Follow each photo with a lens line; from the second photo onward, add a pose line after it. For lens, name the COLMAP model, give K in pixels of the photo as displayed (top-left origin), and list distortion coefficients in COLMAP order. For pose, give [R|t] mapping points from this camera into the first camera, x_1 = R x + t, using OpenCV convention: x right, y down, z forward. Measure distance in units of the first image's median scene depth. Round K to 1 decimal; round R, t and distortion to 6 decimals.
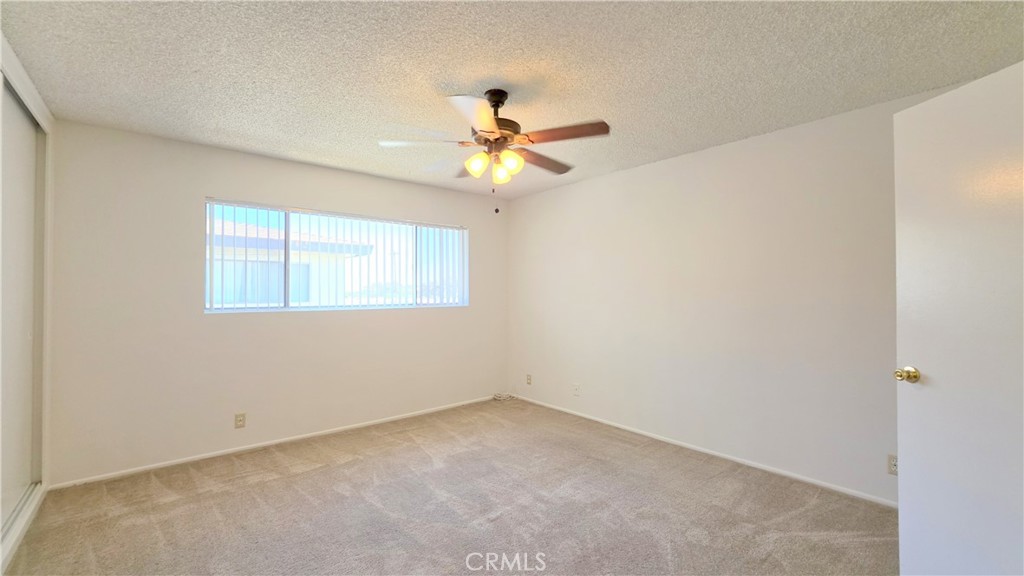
lens RADIAL K [[424.4, 0, 507.2], [0, 424.4, 286.4], [0, 0, 1]] dist [-0.001374, -0.000164]
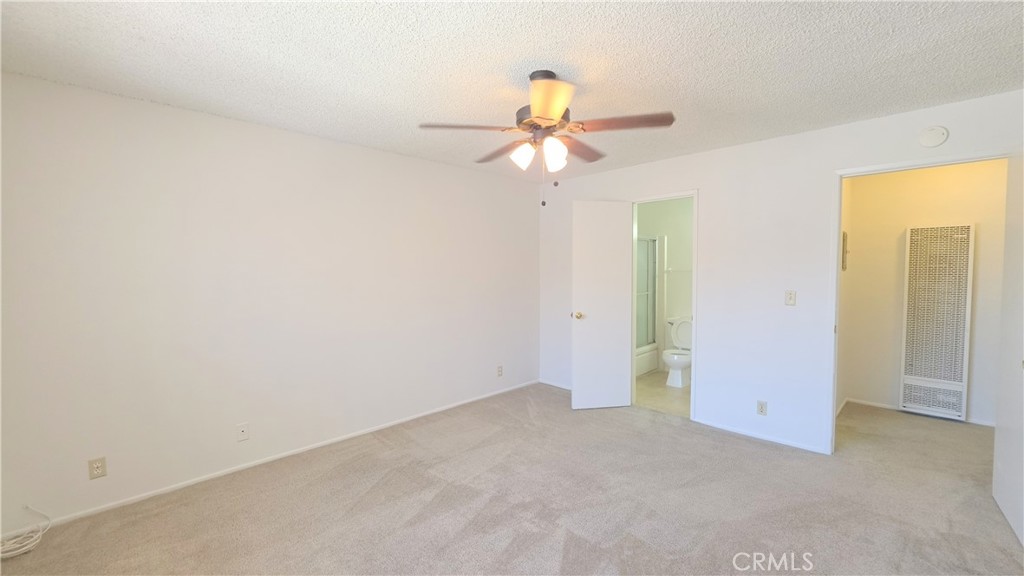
lens RADIAL K [[424.4, 0, 507.2], [0, 424.4, 286.4], [0, 0, 1]] dist [-0.001374, -0.000164]
pose [[-0.090626, -0.043050, 0.994954, -0.969672], [-0.007570, 0.999066, 0.042539, -0.033068], [-0.995856, -0.003676, -0.090868, 1.171037]]
